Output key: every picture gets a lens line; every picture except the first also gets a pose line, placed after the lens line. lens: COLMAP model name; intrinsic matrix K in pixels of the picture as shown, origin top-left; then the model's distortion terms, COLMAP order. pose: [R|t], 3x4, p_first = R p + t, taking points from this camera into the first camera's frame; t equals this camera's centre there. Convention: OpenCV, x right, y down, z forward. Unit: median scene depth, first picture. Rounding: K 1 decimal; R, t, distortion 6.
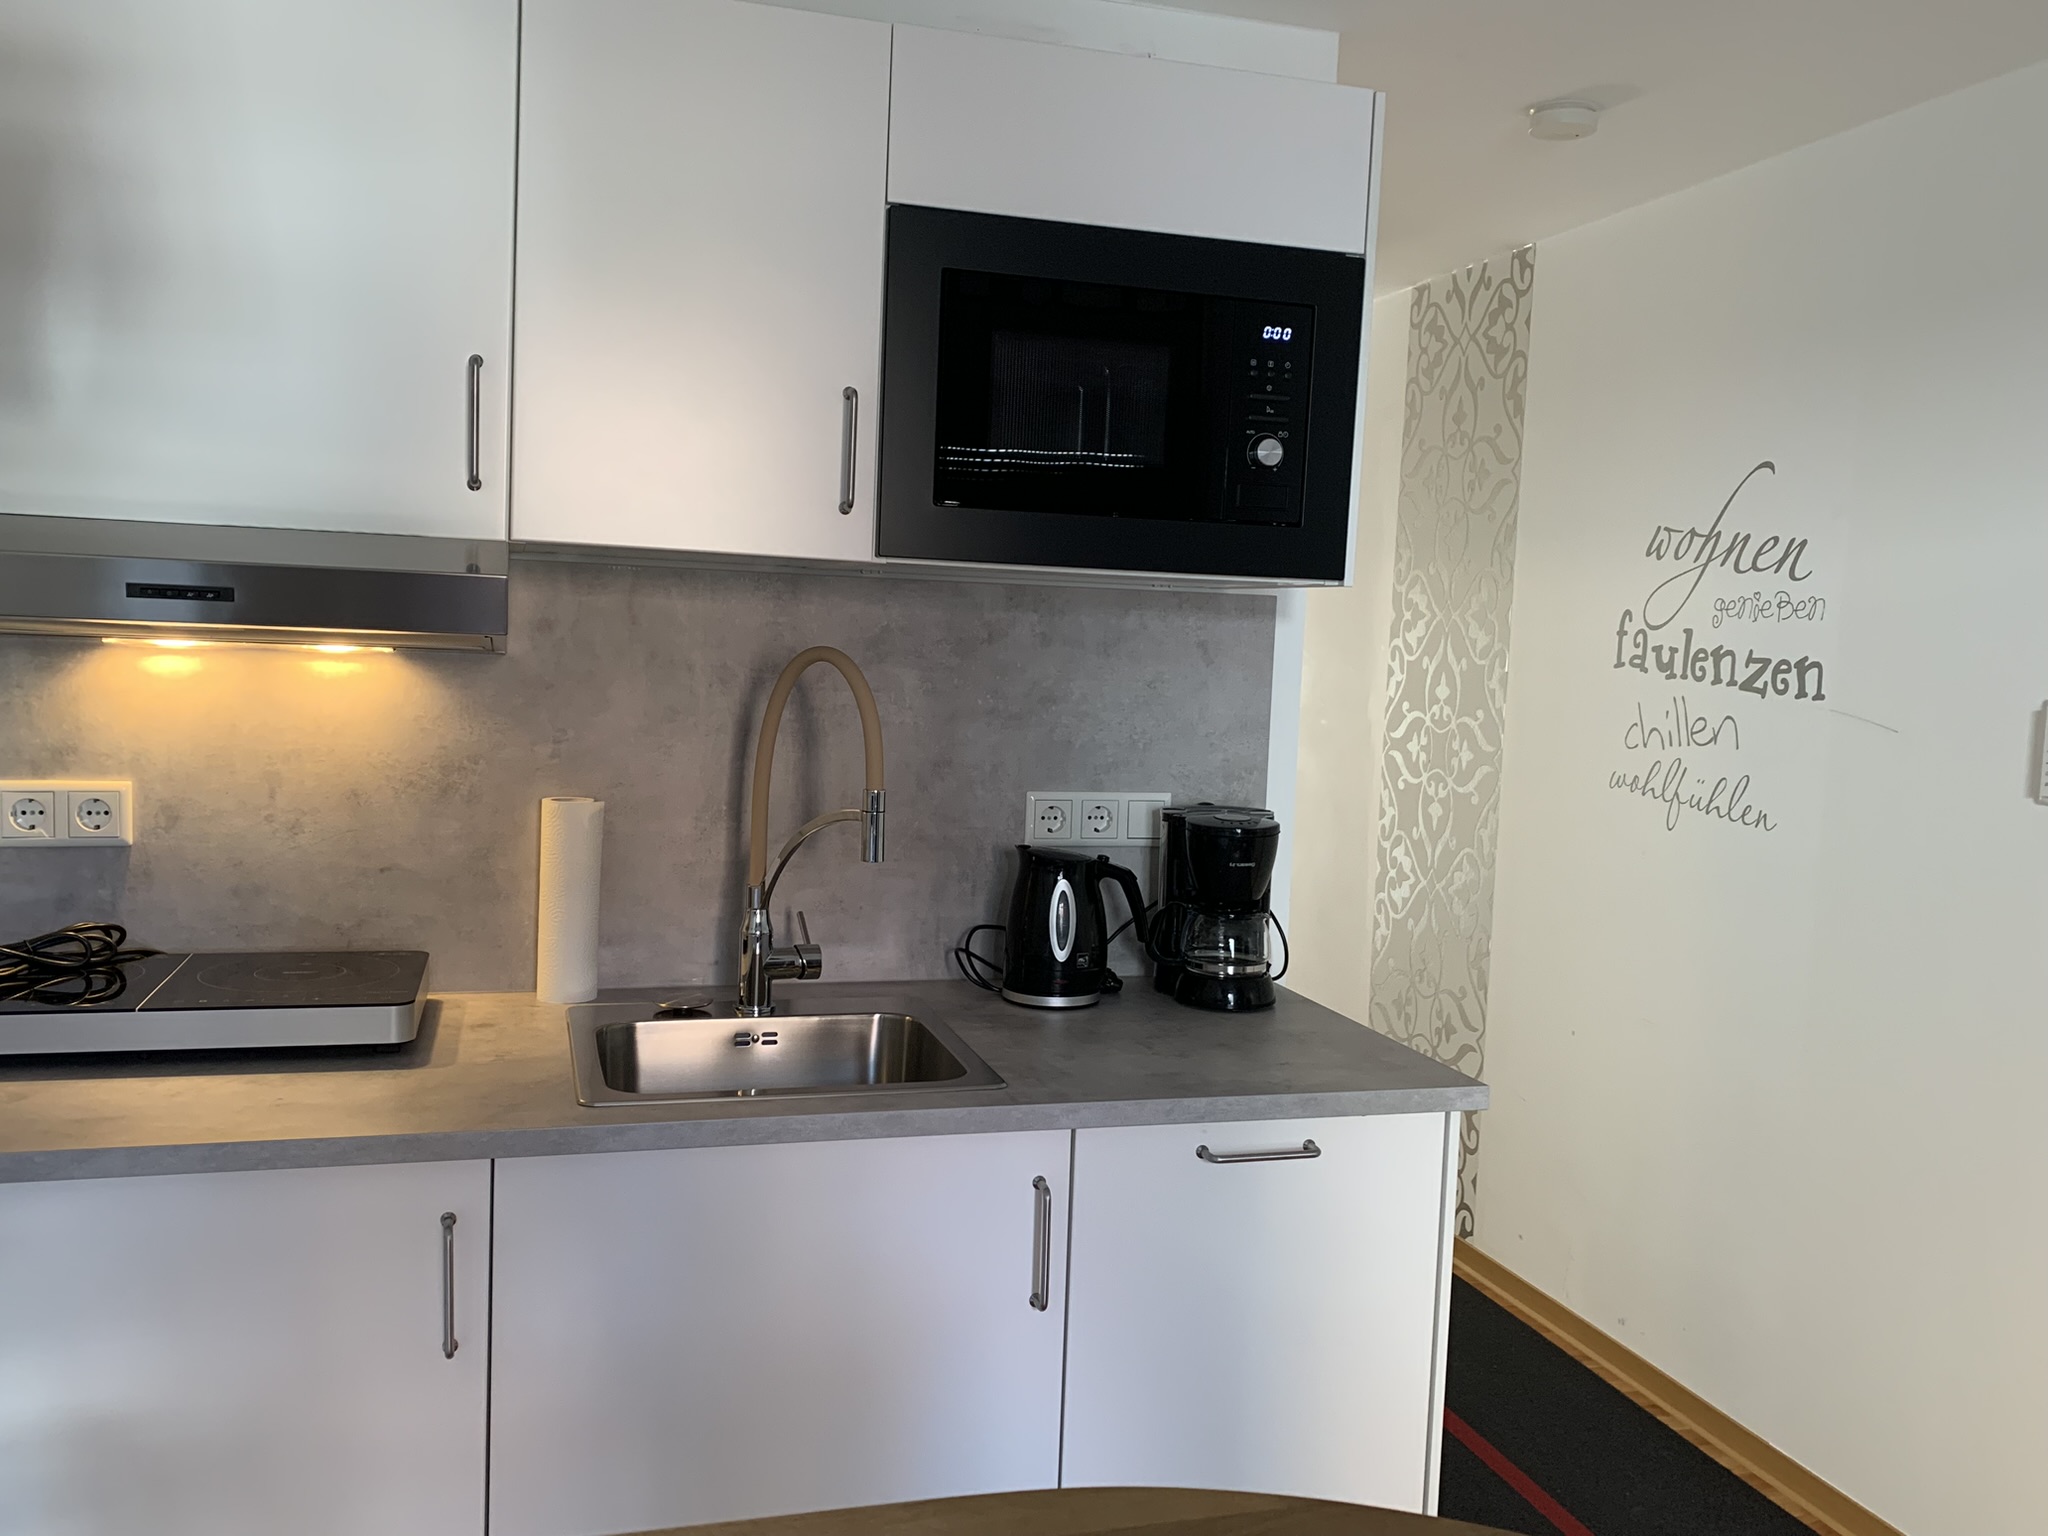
lens RADIAL K [[1705.3, 0, 1013.1], [0, 1705.3, 787.9], [0, 0, 1]] dist [0.096004, -0.024004]
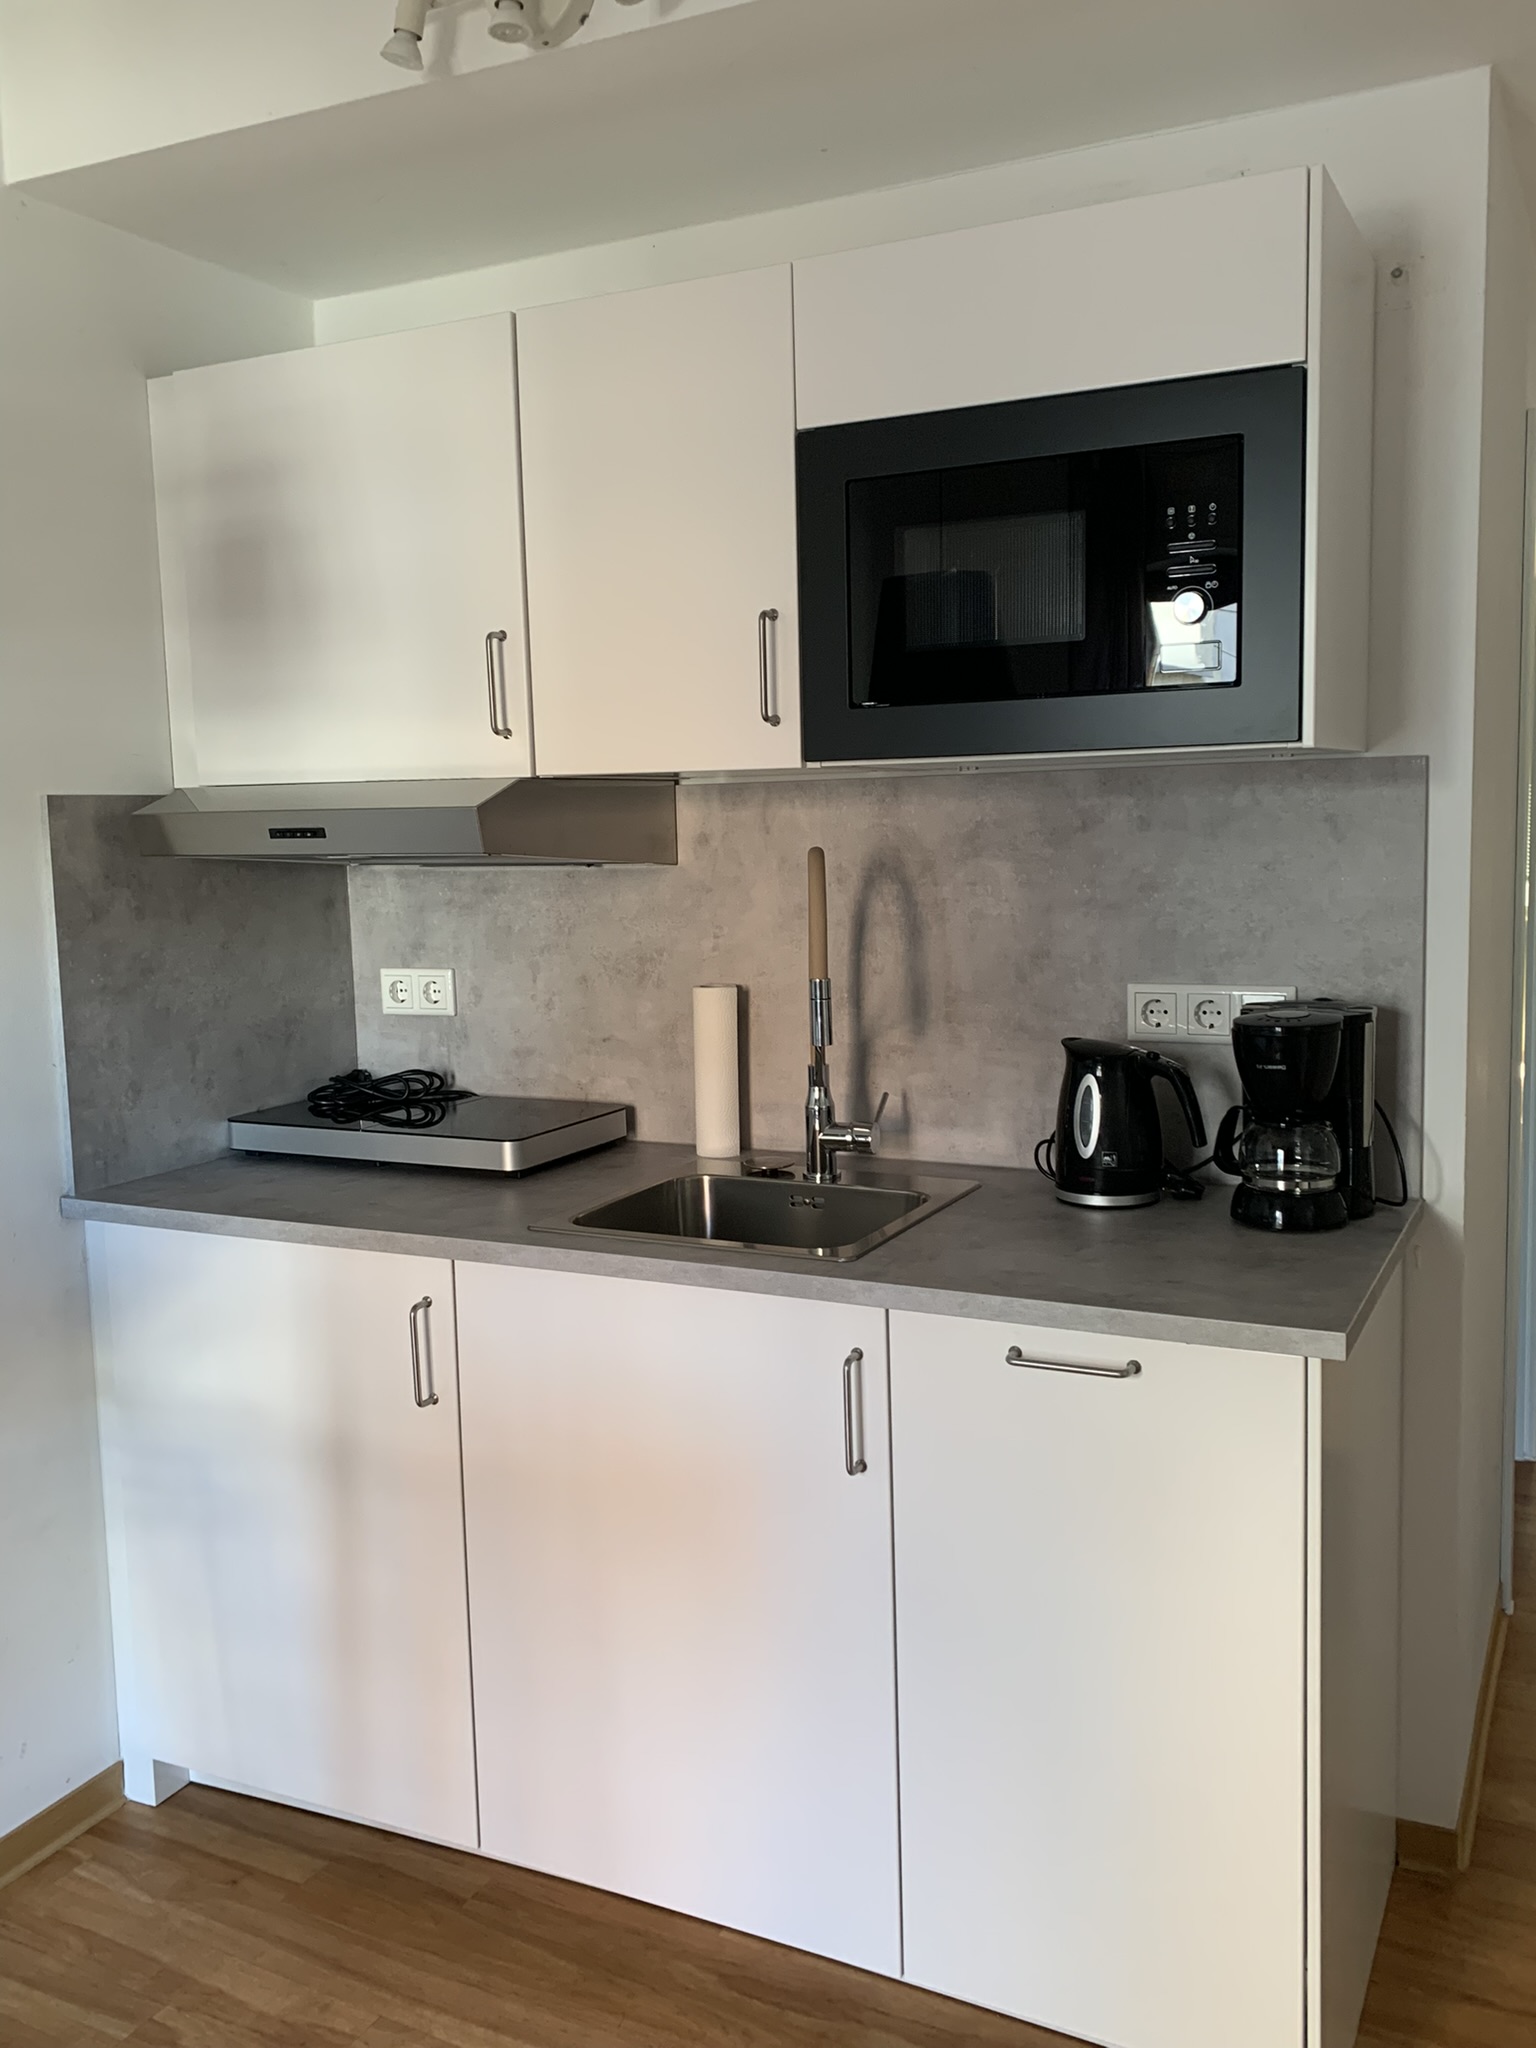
lens RADIAL K [[1705.3, 0, 758.4], [0, 1705.3, 1016.5], [0, 0, 1]] dist [0.096004, -0.024004]
pose [[0.734221, 0.022227, -0.678547, 0.537527], [-0.011011, 0.999722, 0.020833, 0.002959], [0.678821, -0.007824, 0.734262, 0.157127]]
